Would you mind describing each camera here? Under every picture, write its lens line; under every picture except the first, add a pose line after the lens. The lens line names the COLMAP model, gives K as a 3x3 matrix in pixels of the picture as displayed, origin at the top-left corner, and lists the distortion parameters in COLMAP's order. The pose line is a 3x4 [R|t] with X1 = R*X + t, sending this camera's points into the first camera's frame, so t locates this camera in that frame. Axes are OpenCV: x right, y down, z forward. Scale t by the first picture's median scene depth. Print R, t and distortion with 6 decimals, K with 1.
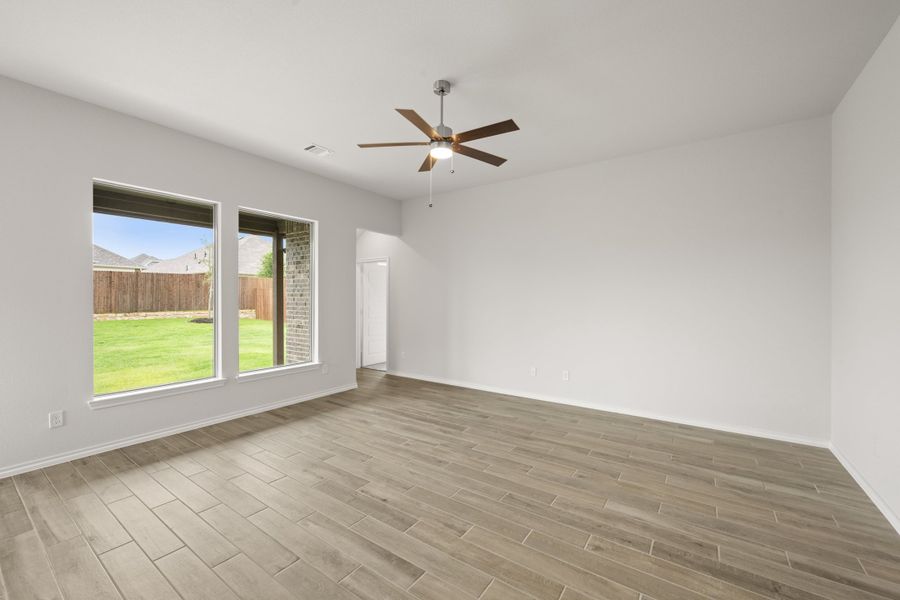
lens RADIAL K [[364.4, 0, 451.7], [0, 364.4, 298.6], [0, 0, 1]] dist [0.001173, 0.000104]
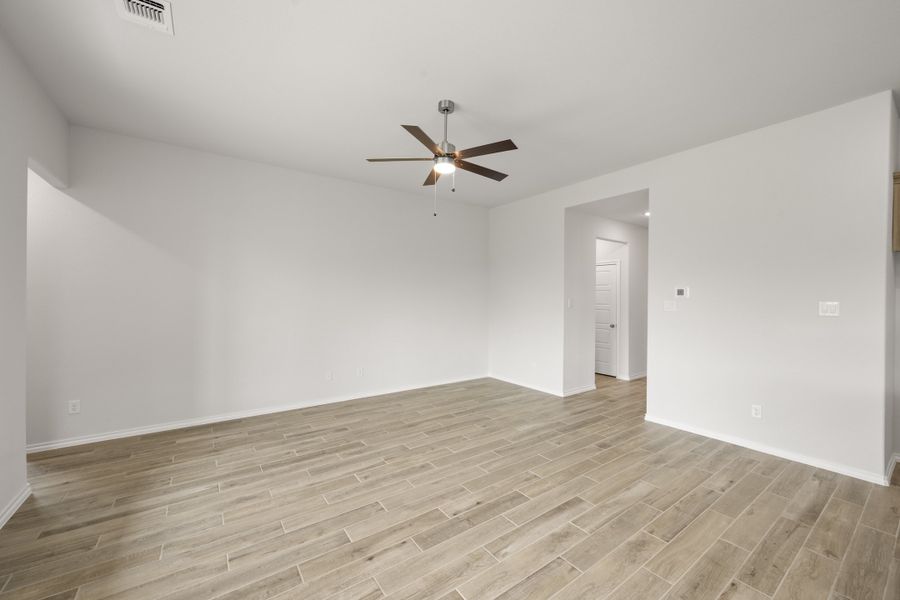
lens RADIAL K [[354.3, 0, 450.0], [0, 354.3, 300.0], [0, 0, 1]] dist [0.000460, 0.000091]
pose [[0.331325, -0.003983, 0.943508, -0.812994], [-0.004105, 0.999976, 0.005663, -0.018495], [-0.943508, -0.005750, 0.331301, 0.527664]]
